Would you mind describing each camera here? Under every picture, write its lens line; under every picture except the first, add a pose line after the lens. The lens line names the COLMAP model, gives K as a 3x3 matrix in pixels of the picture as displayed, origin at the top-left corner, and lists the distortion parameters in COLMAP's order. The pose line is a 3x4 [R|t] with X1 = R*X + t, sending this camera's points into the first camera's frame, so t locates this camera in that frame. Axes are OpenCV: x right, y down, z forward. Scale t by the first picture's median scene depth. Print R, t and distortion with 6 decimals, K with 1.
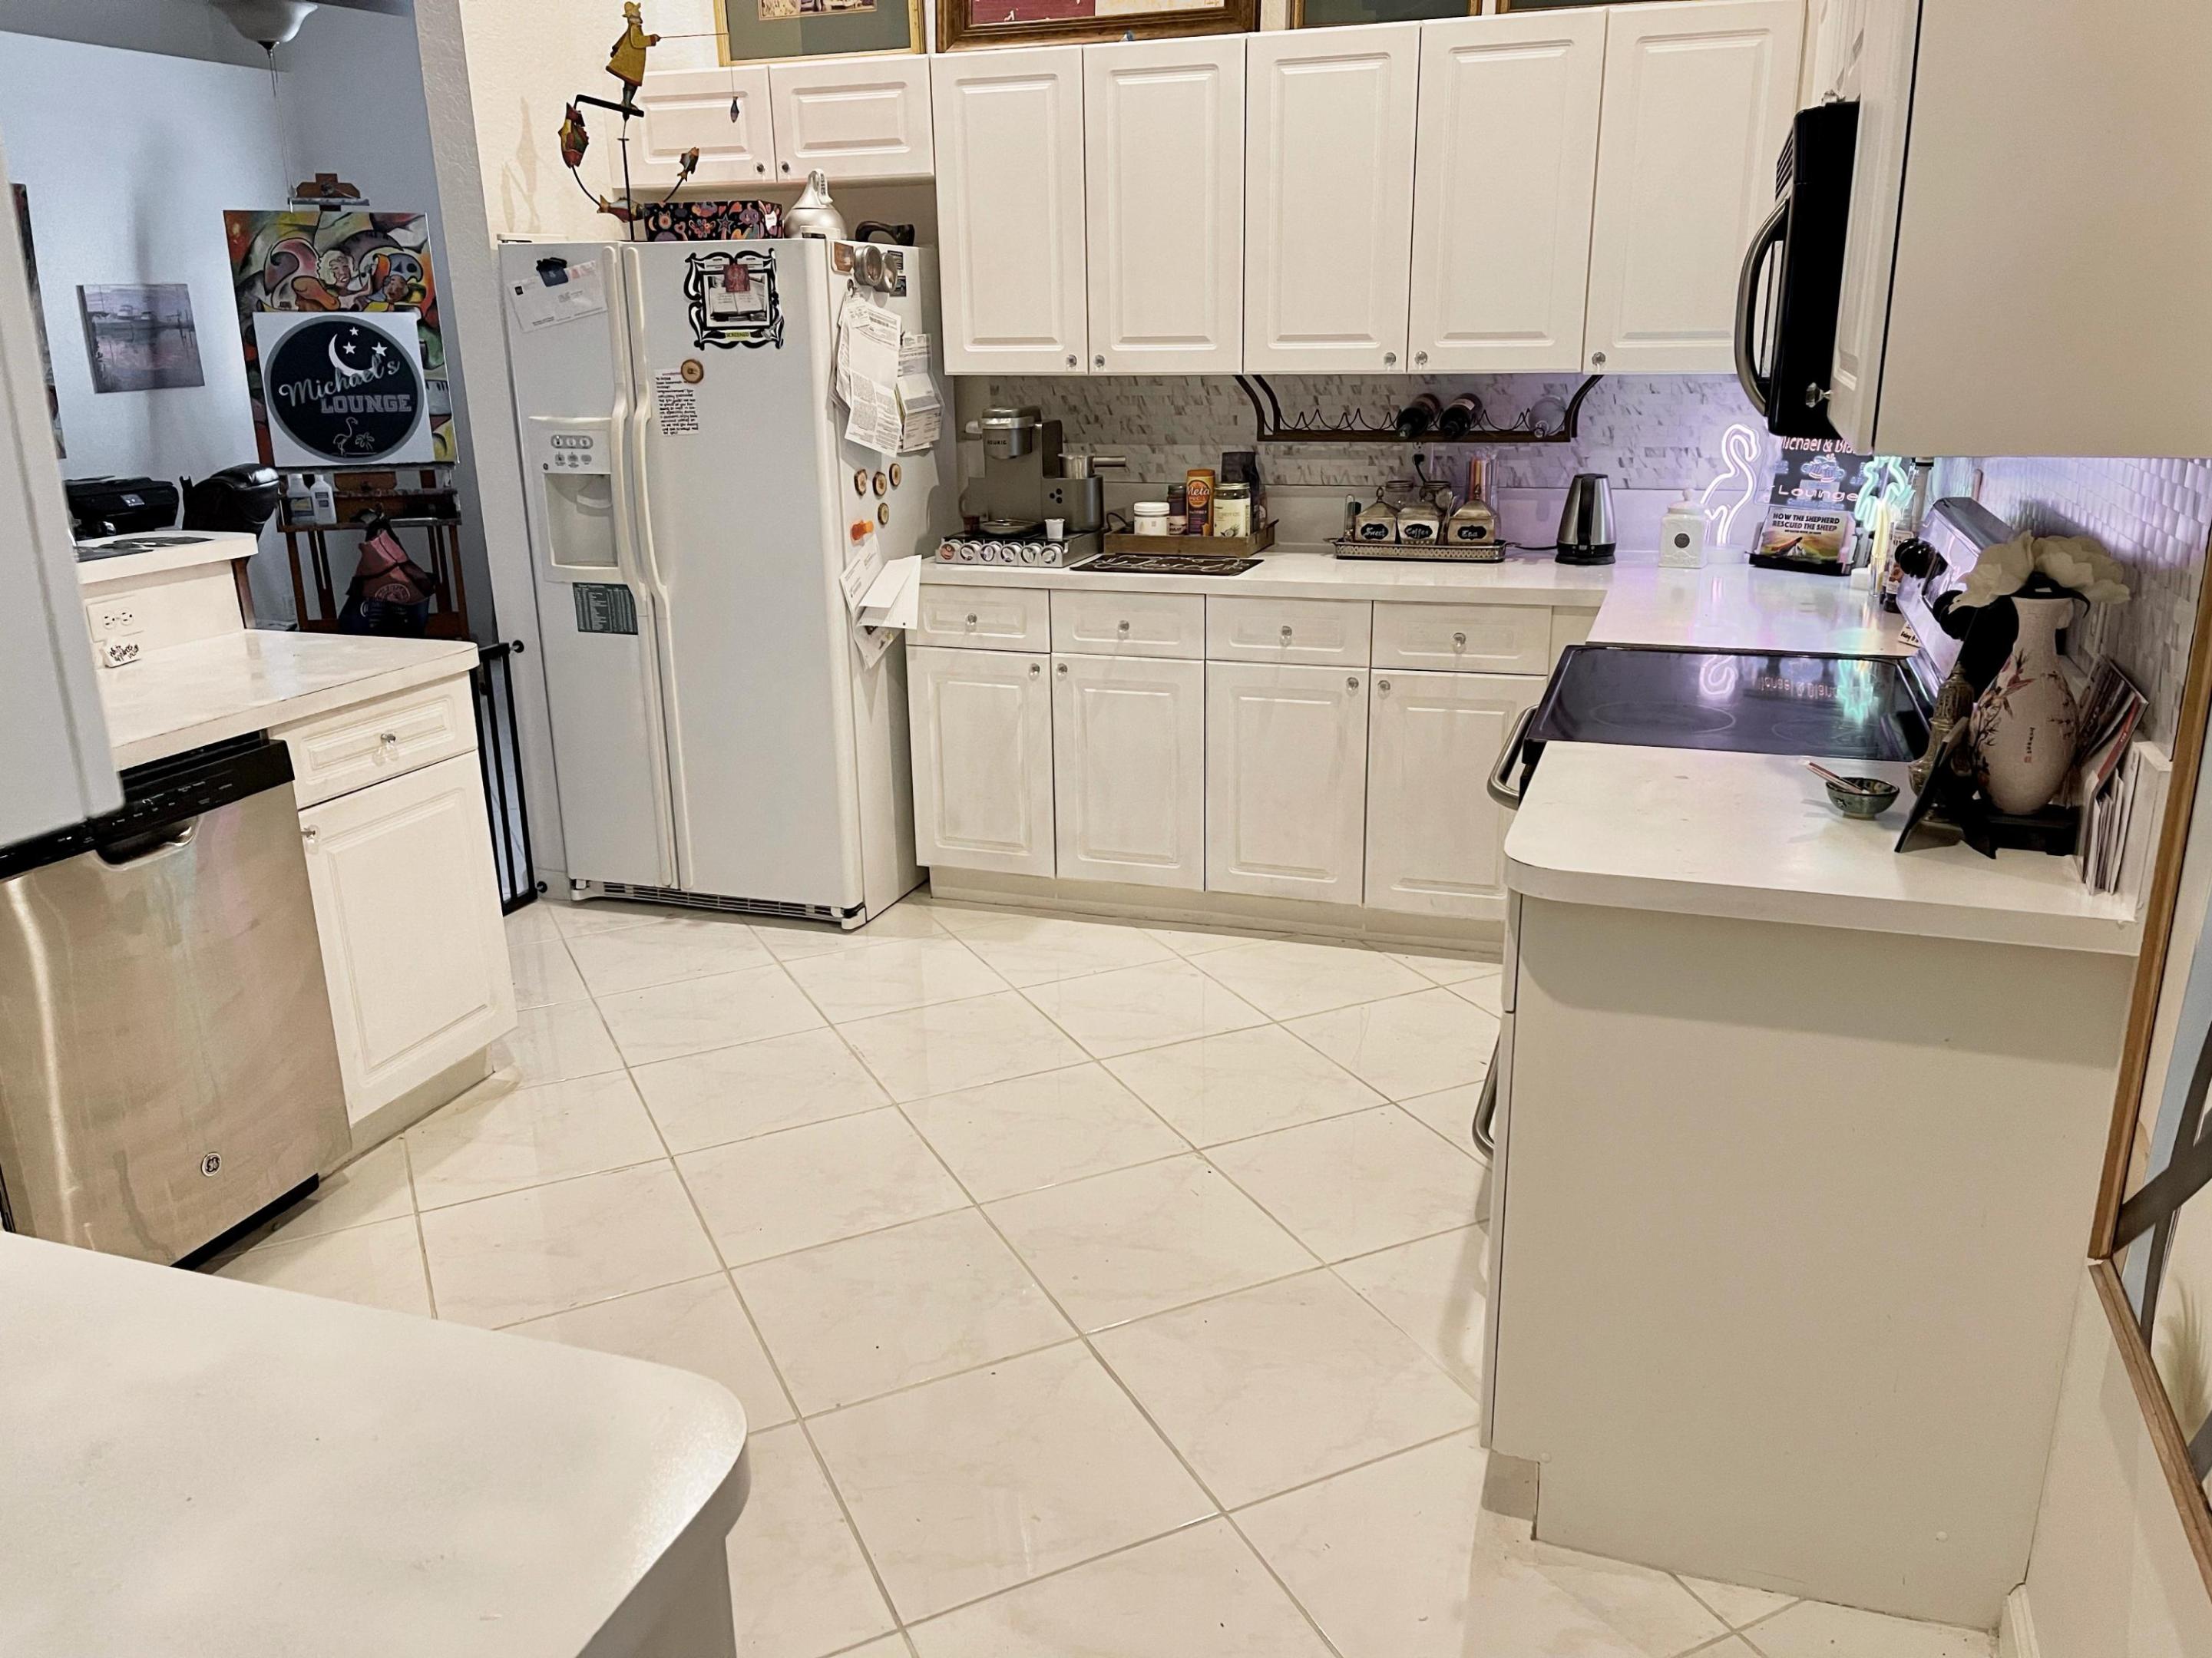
lens RADIAL K [[1737.6, 0, 1106.0], [0, 1737.6, 829.0], [0, 0, 1]] dist [0.042500, -0.003644]
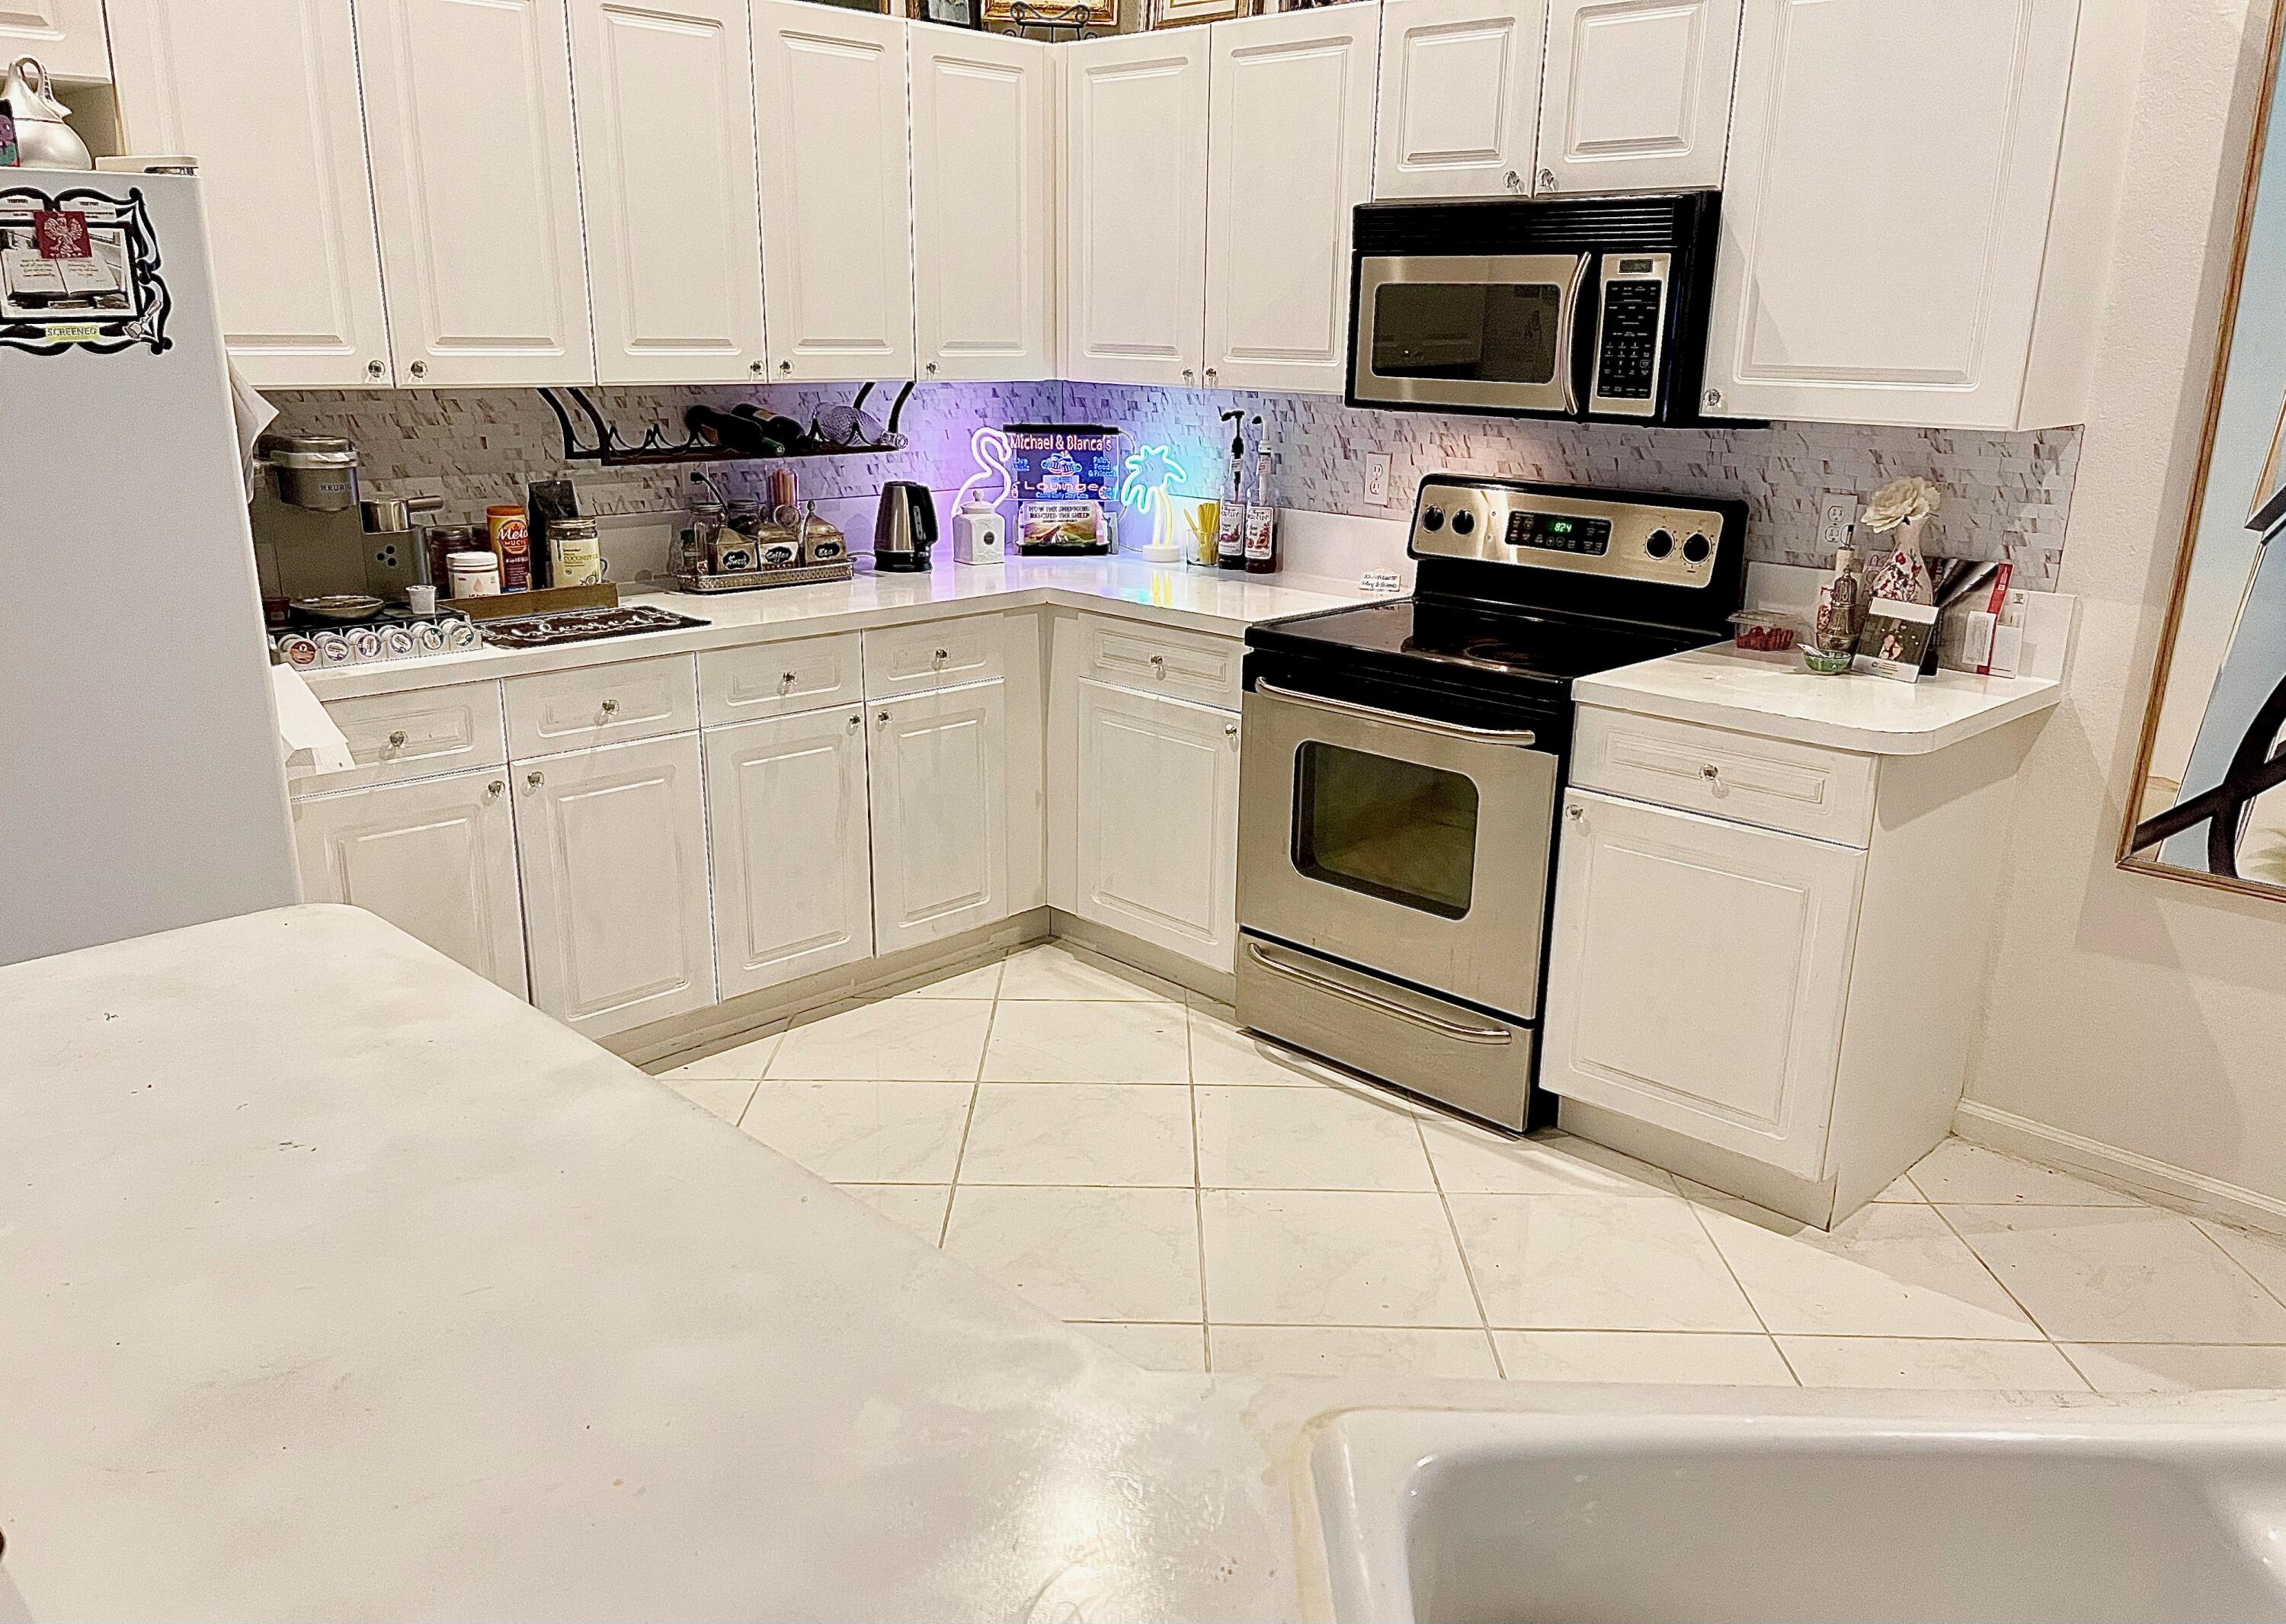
lens RADIAL K [[1746.7, 0, 1143.0], [0, 1746.7, 812.0], [0, 0, 1]] dist [0.107863, -0.126198]
pose [[0.446746, -0.226747, 0.865450, -0.579111], [0.235780, 0.962992, 0.130593, -0.118157], [-0.863033, 0.145714, 0.483675, 0.412883]]
